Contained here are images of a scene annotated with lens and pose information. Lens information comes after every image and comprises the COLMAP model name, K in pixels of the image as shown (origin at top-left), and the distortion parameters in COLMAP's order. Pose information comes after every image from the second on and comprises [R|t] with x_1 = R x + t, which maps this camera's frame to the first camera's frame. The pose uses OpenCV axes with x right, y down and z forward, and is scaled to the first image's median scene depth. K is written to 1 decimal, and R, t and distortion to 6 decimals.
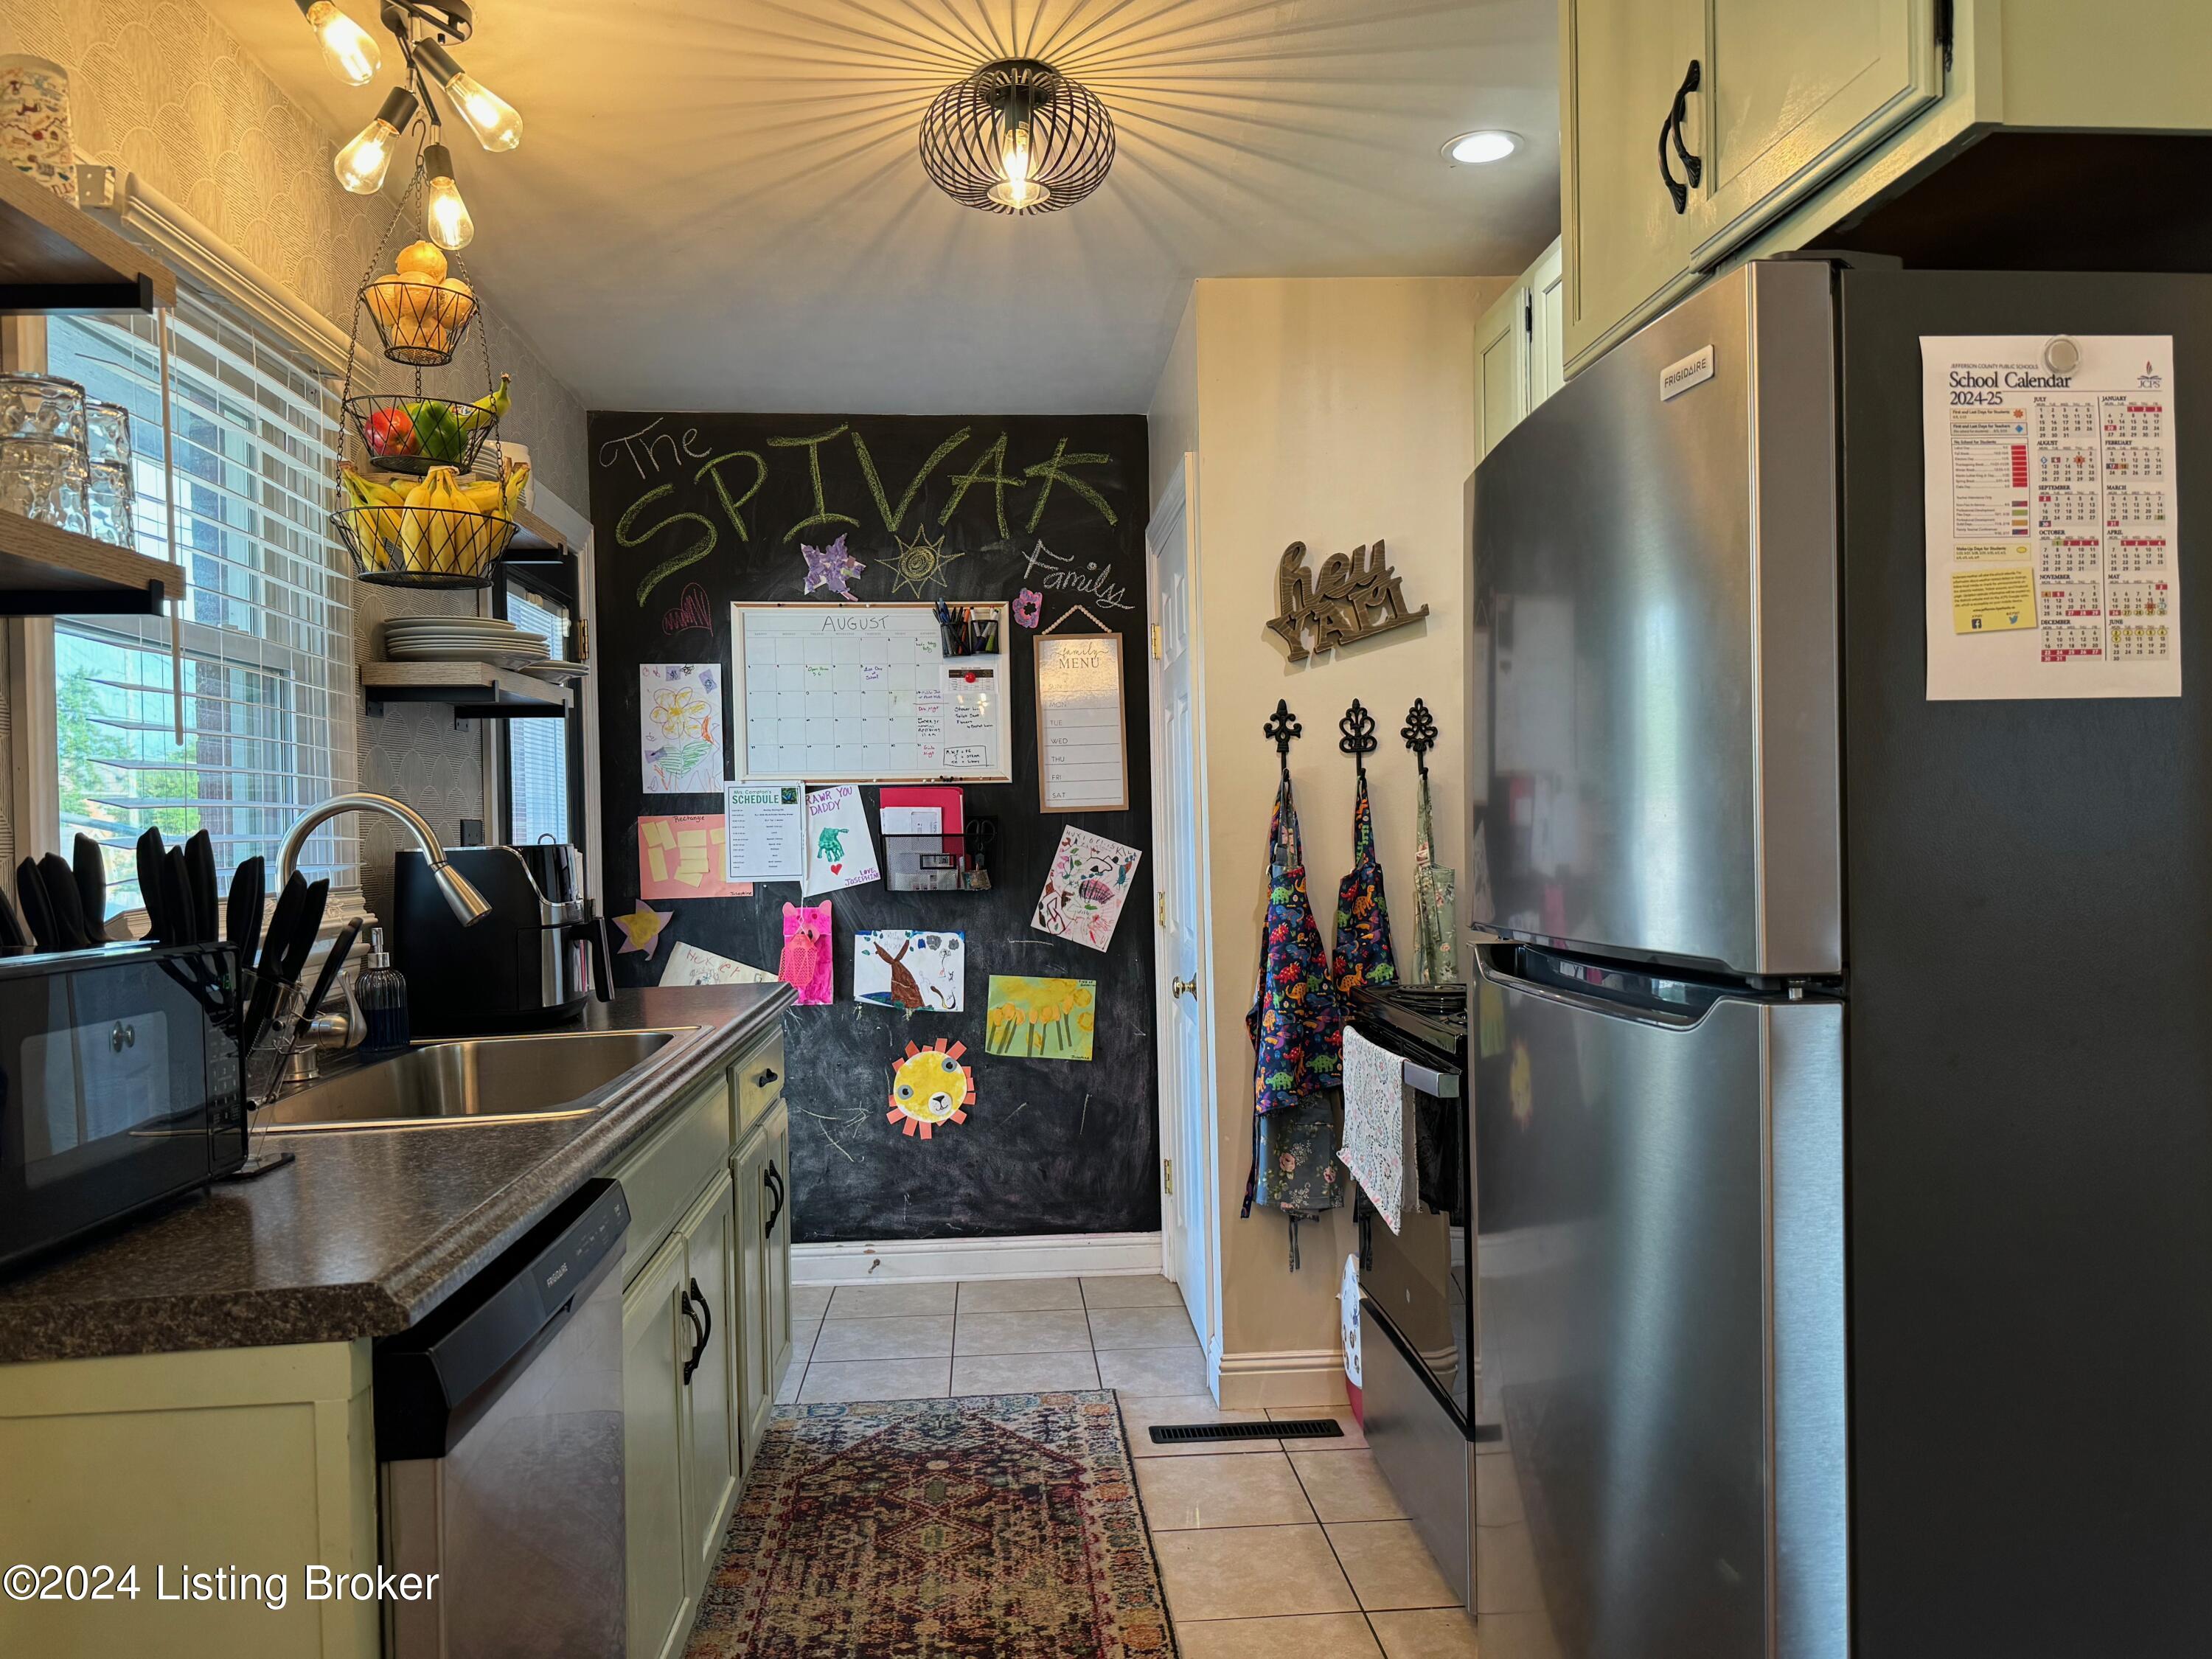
lens RADIAL K [[1594.7, 0, 1109.5], [0, 1594.7, 826.0], [0, 0, 1]] dist [0.007964, -0.048434]
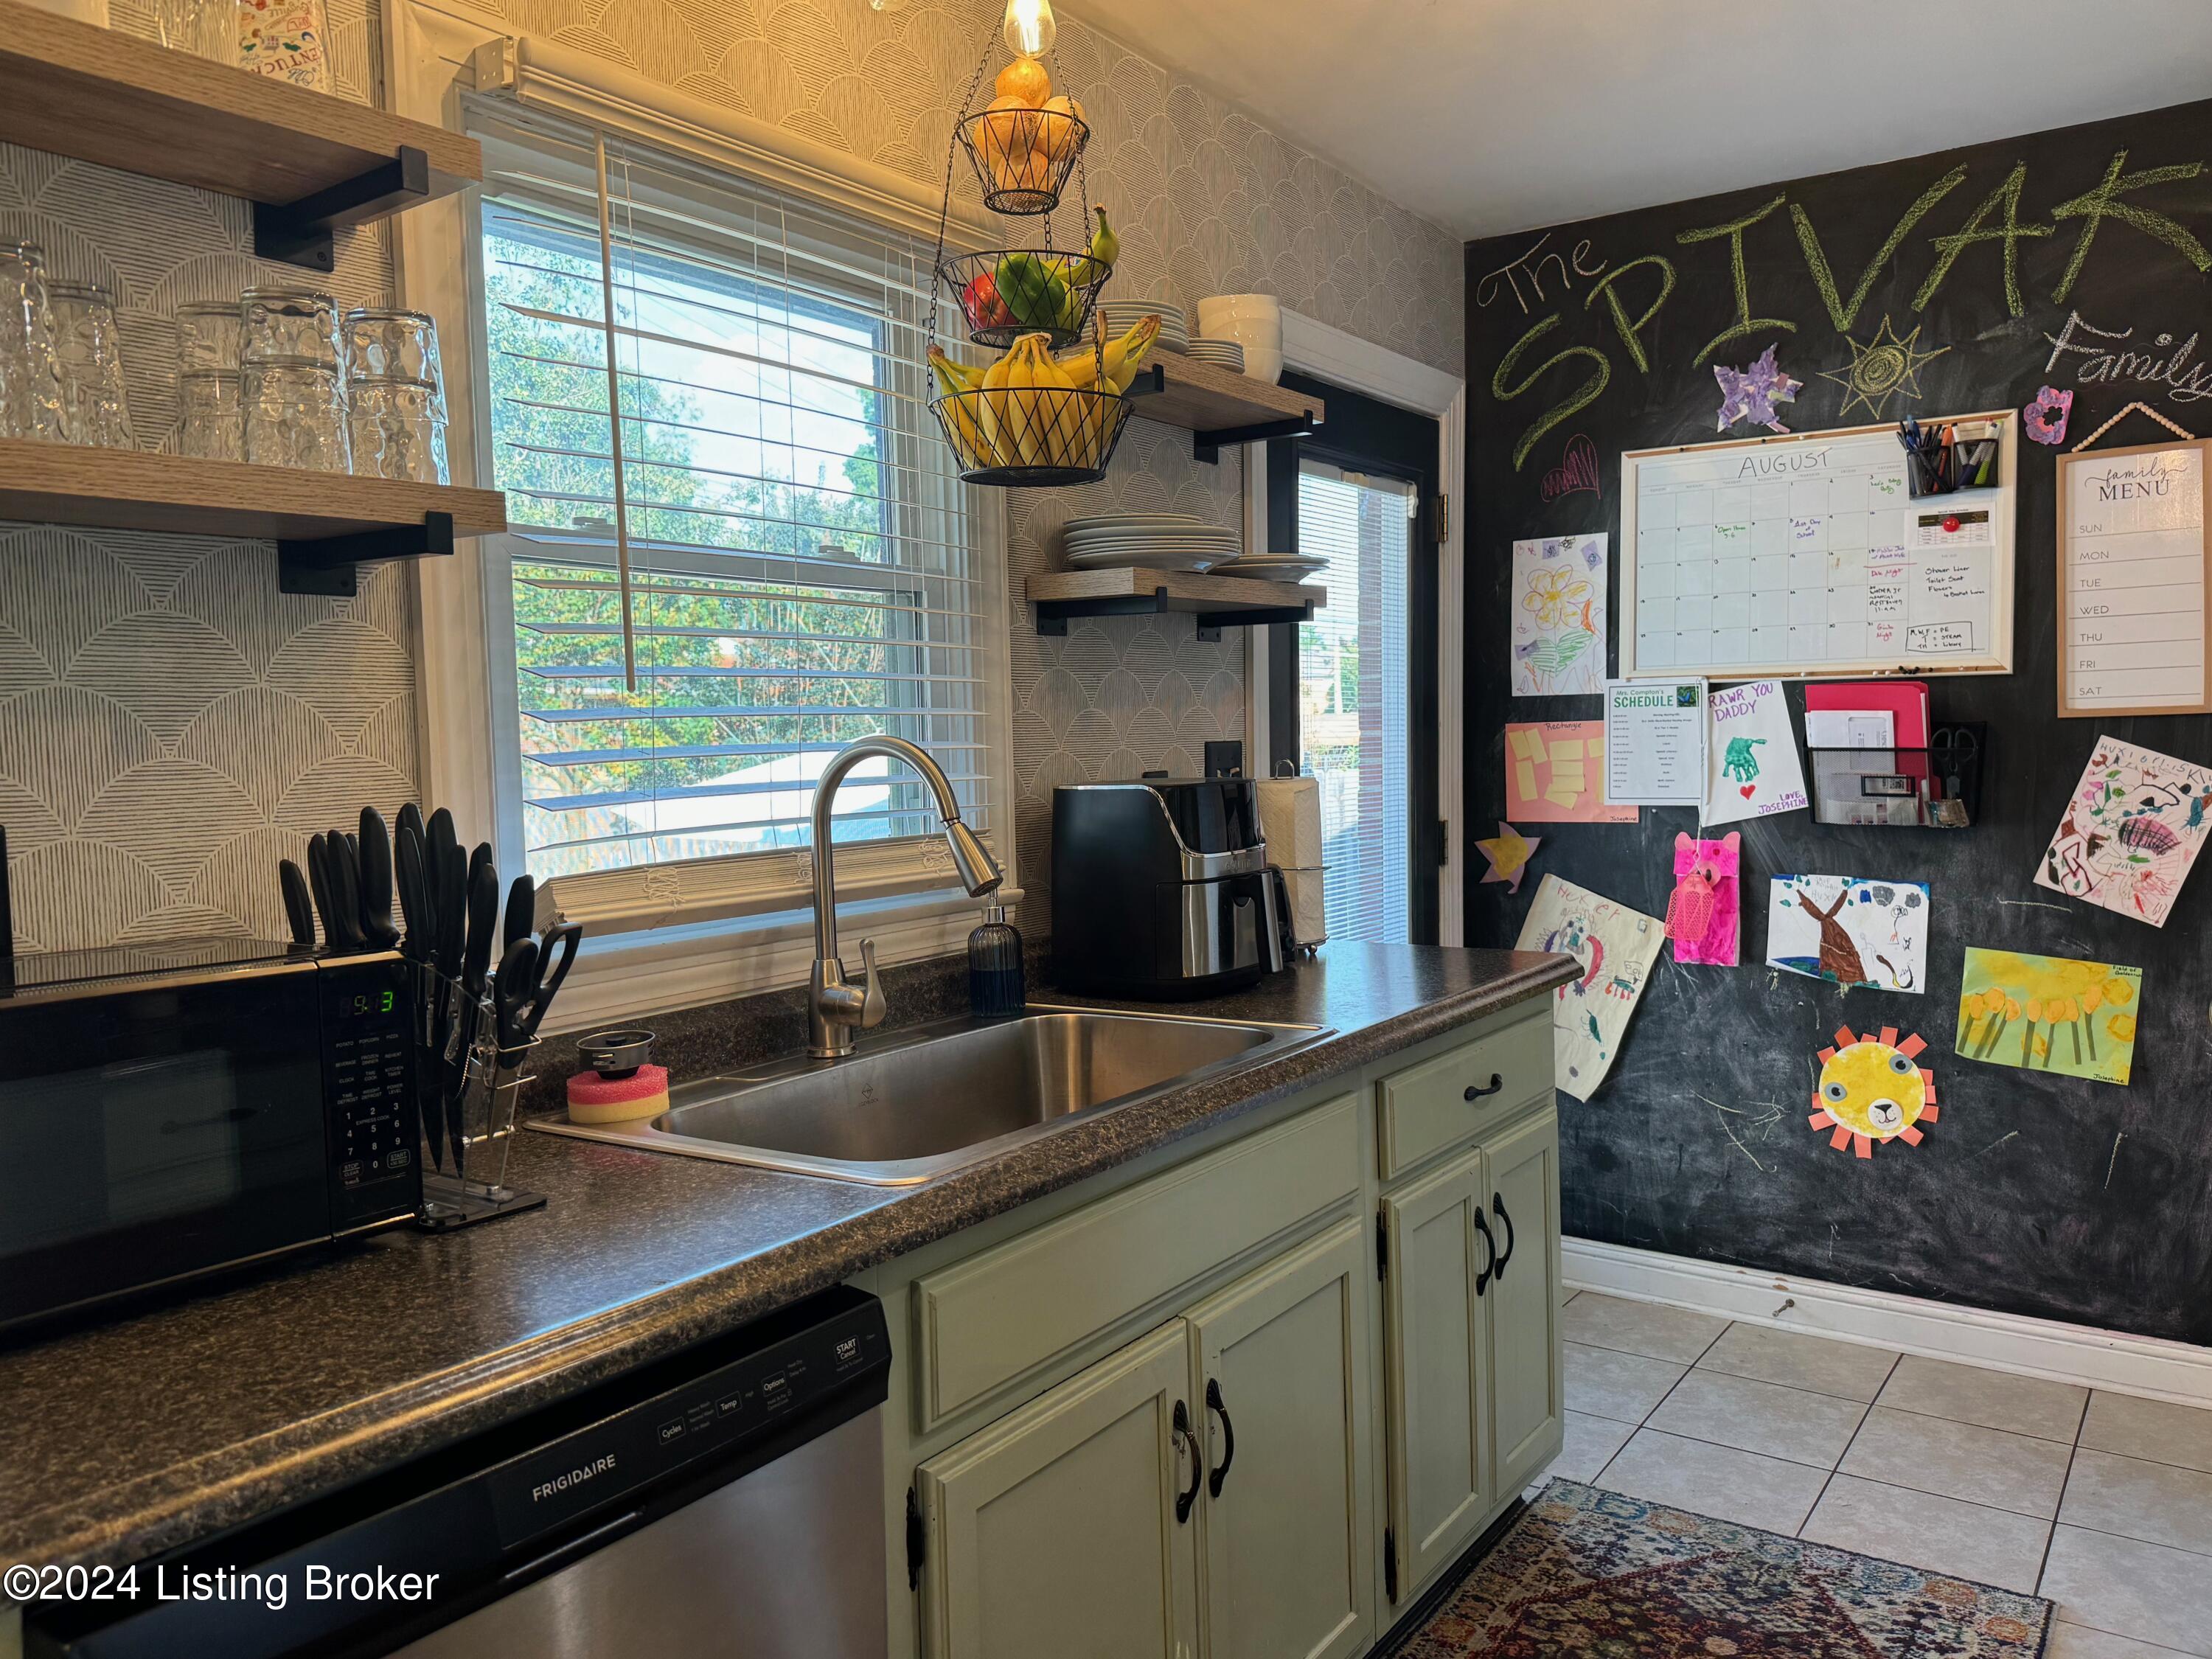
lens RADIAL K [[1594.7, 0, 1094.7], [0, 1594.7, 834.2], [0, 0, 1]] dist [0.007964, -0.048434]
pose [[0.755477, 0.044875, -0.653637, 0.092809], [0.008985, 0.996848, 0.078822, -0.015879], [0.655114, -0.065421, 0.752692, 0.216323]]
